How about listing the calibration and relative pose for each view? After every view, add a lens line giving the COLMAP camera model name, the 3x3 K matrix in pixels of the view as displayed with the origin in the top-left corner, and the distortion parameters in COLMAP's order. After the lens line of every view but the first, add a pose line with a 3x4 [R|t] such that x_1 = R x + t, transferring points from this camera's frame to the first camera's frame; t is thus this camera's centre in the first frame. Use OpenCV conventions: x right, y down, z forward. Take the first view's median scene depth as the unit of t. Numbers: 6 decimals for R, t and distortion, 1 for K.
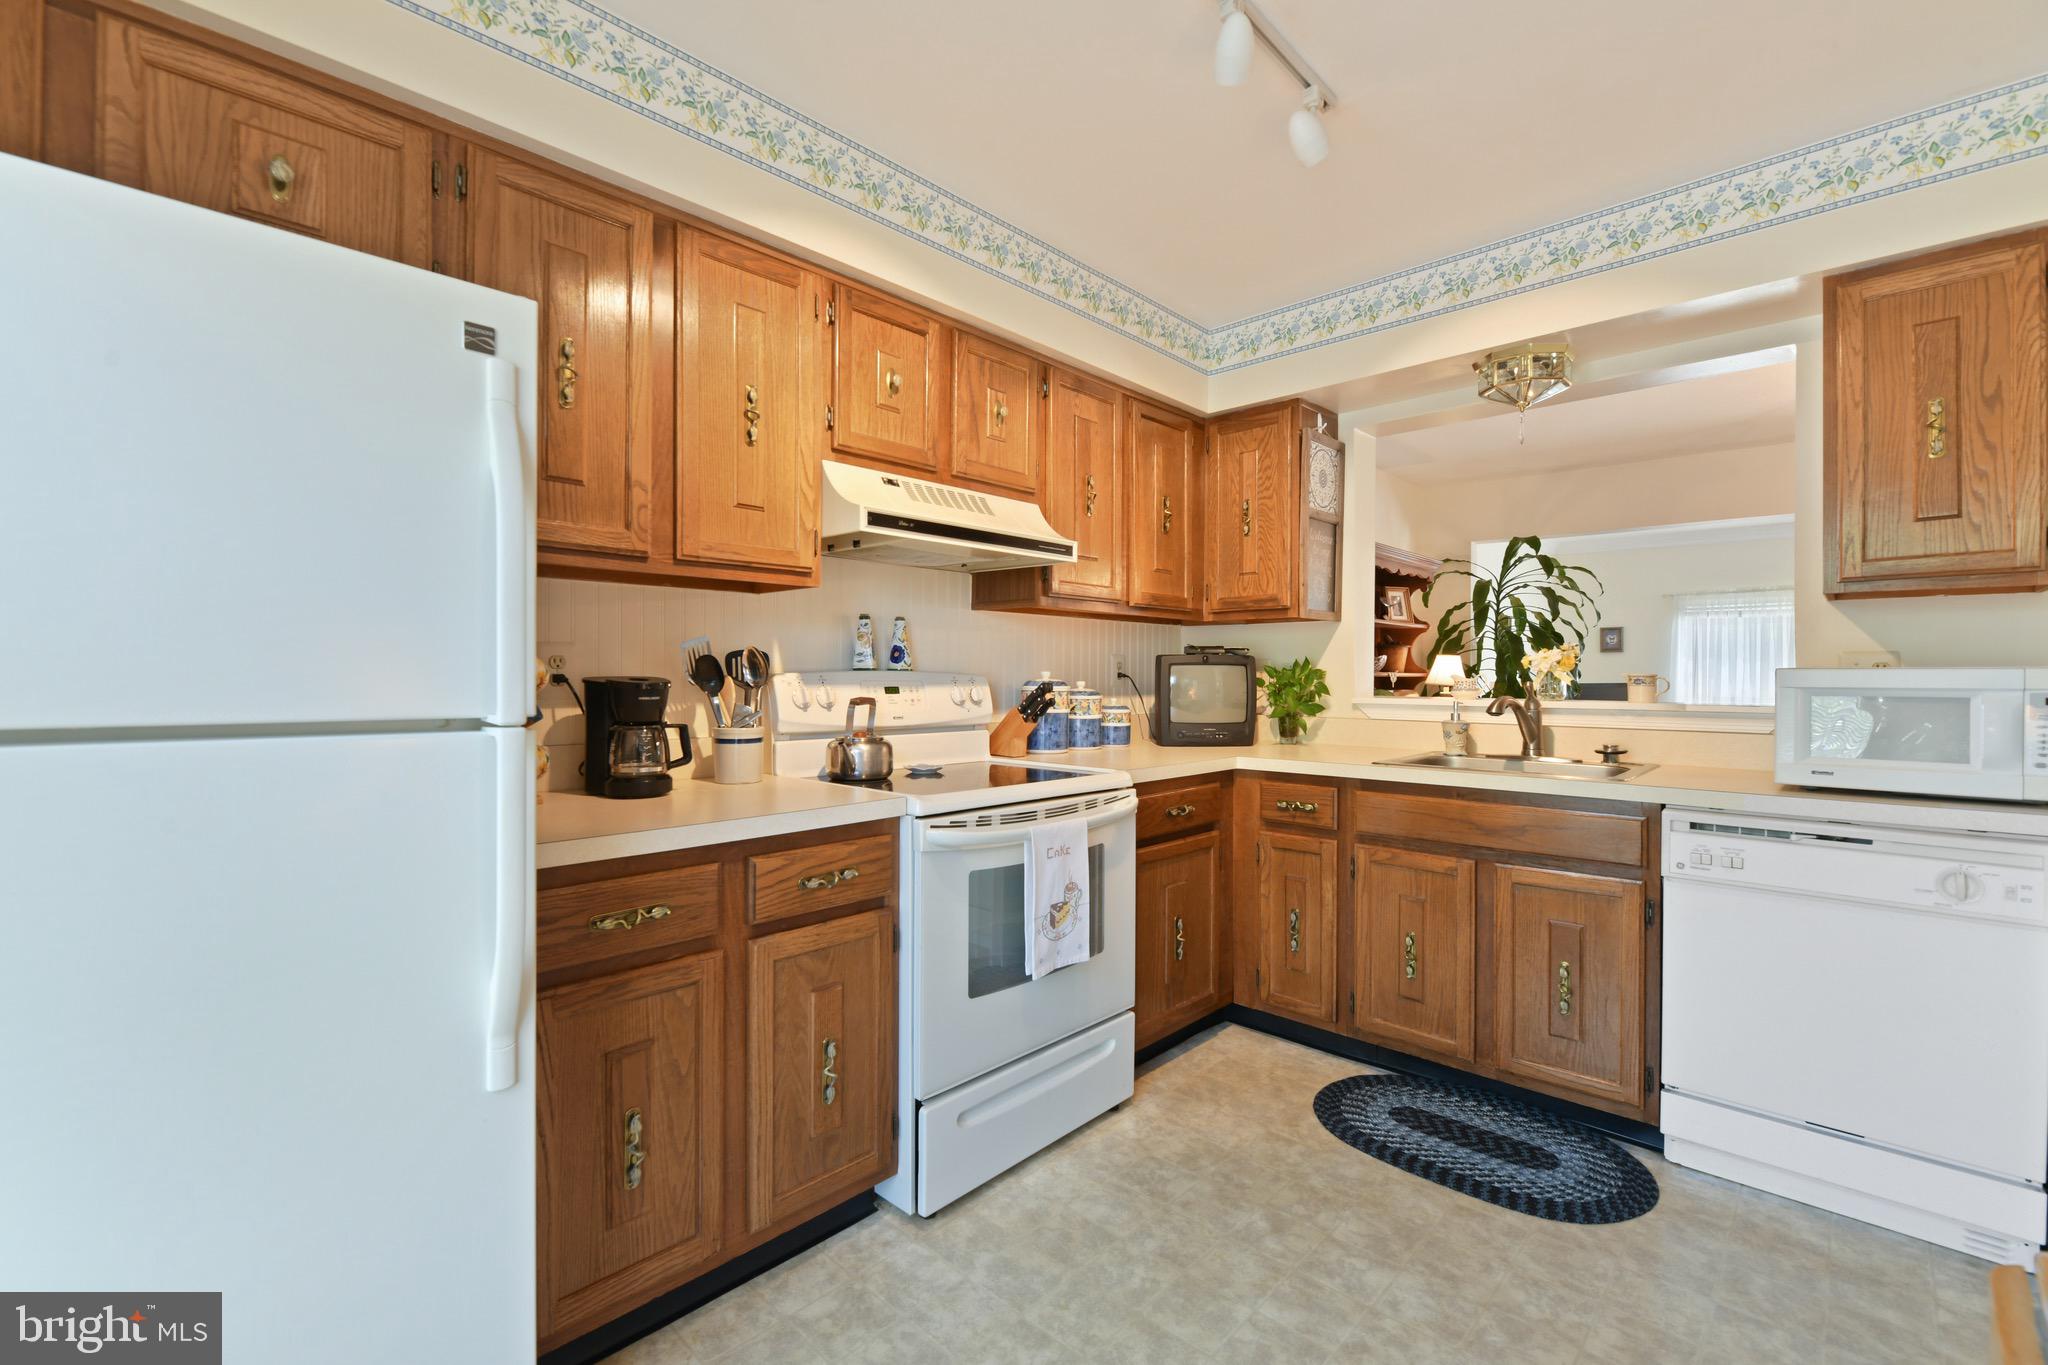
lens RADIAL K [[873.6, 0, 1020.2], [0, 873.6, 679.0], [0, 0, 1]] dist [-0.002390, -0.000184]
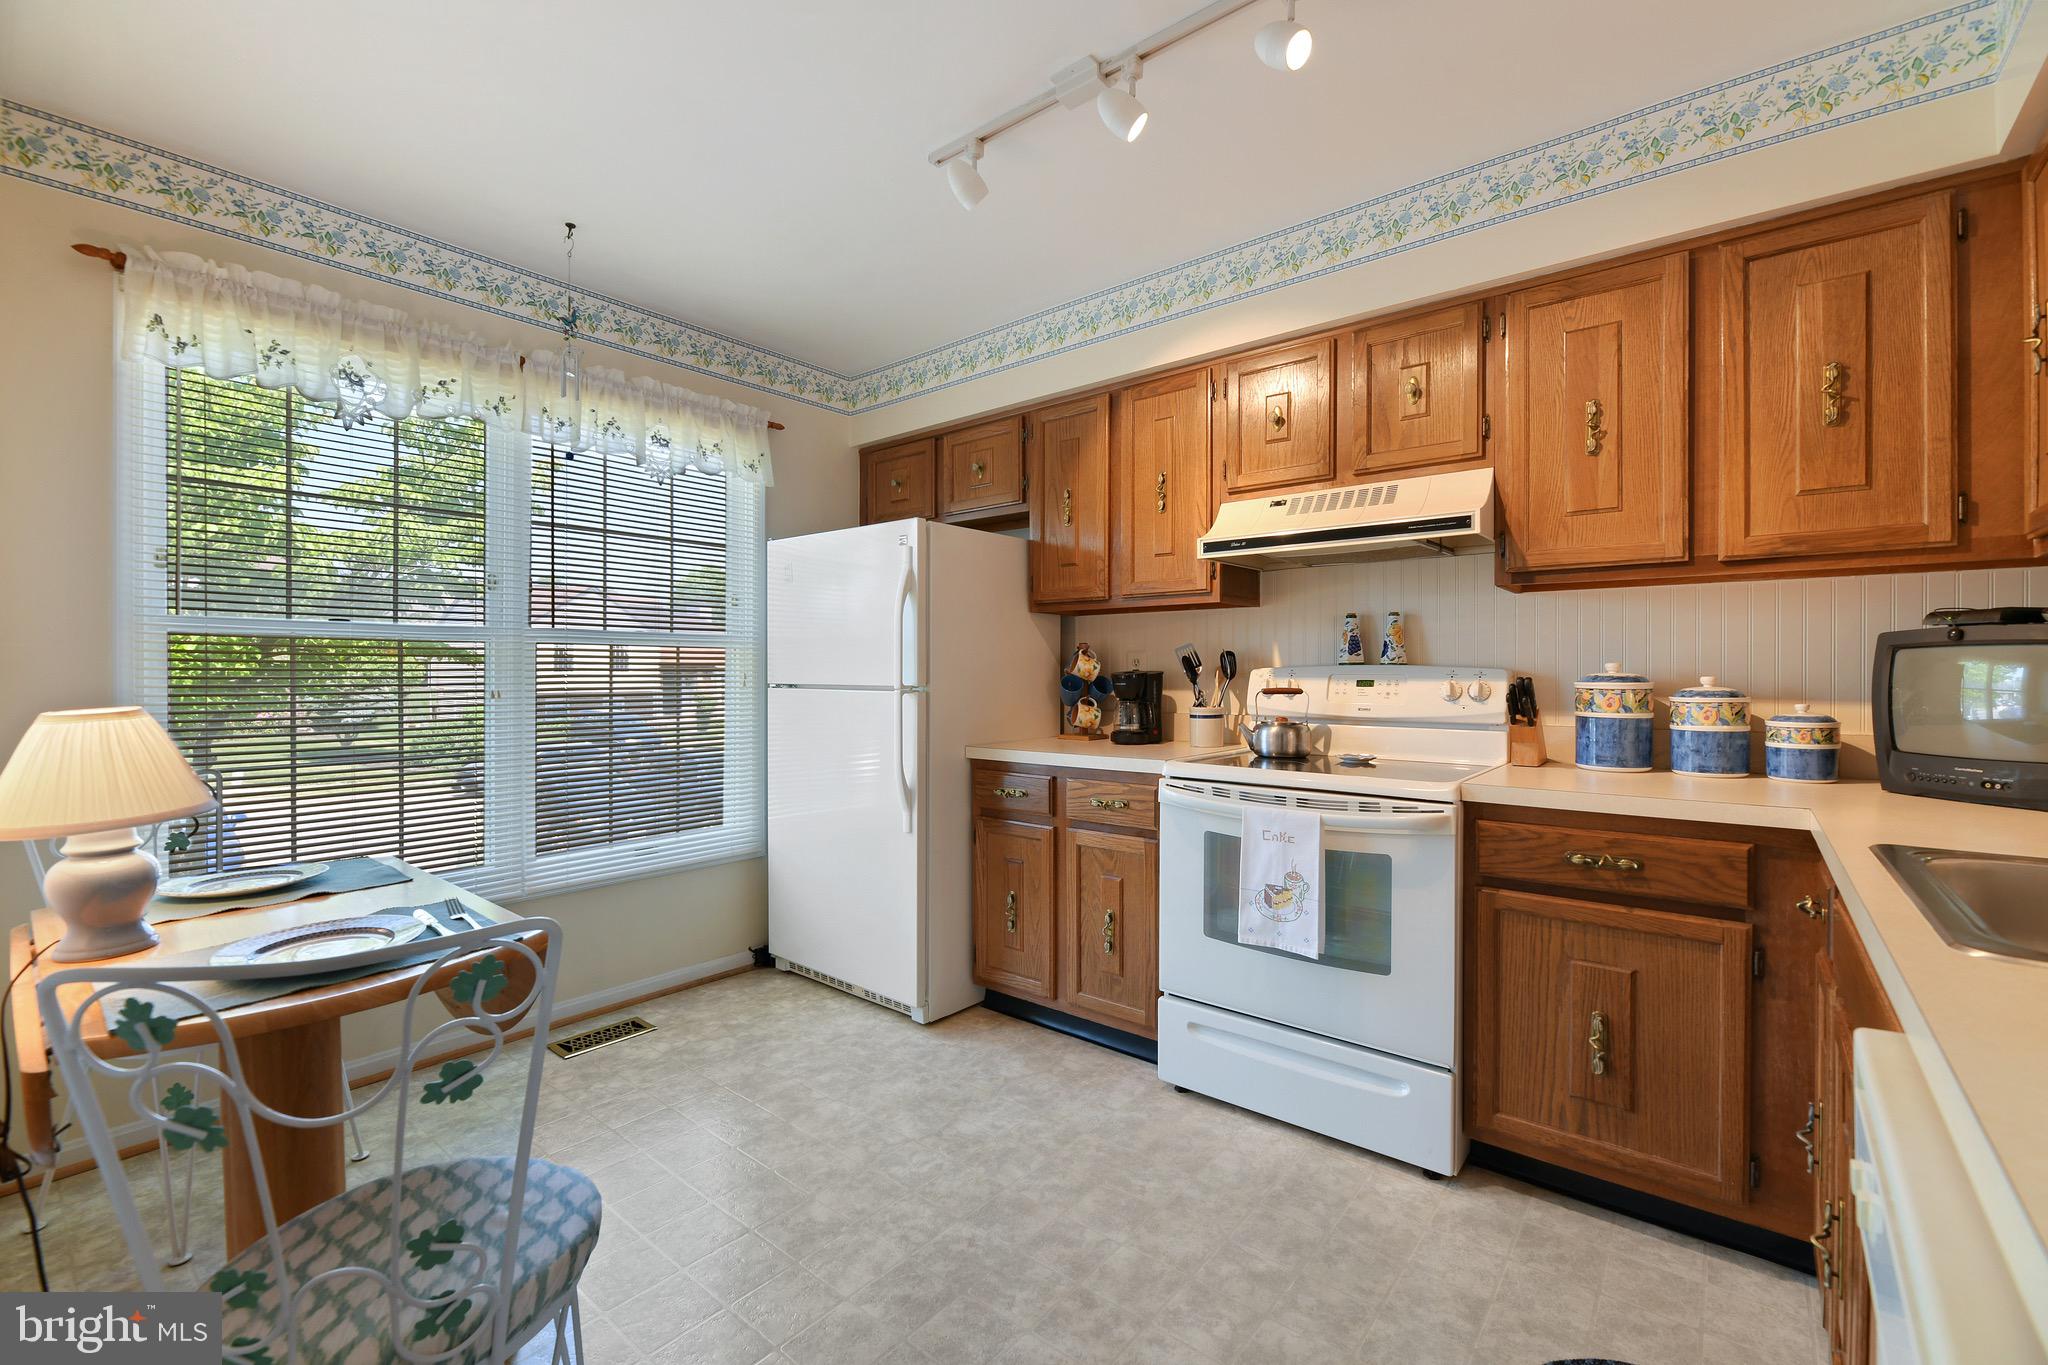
lens RADIAL K [[858.6, 0, 1021.9], [0, 858.6, 675.3], [0, 0, 1]] dist [-0.001007, -0.002305]
pose [[0.080800, 0.002887, -0.996726, 1.041143], [-0.002989, 0.999992, 0.002654, 0.002193], [0.996726, 0.002764, 0.080808, 0.610481]]
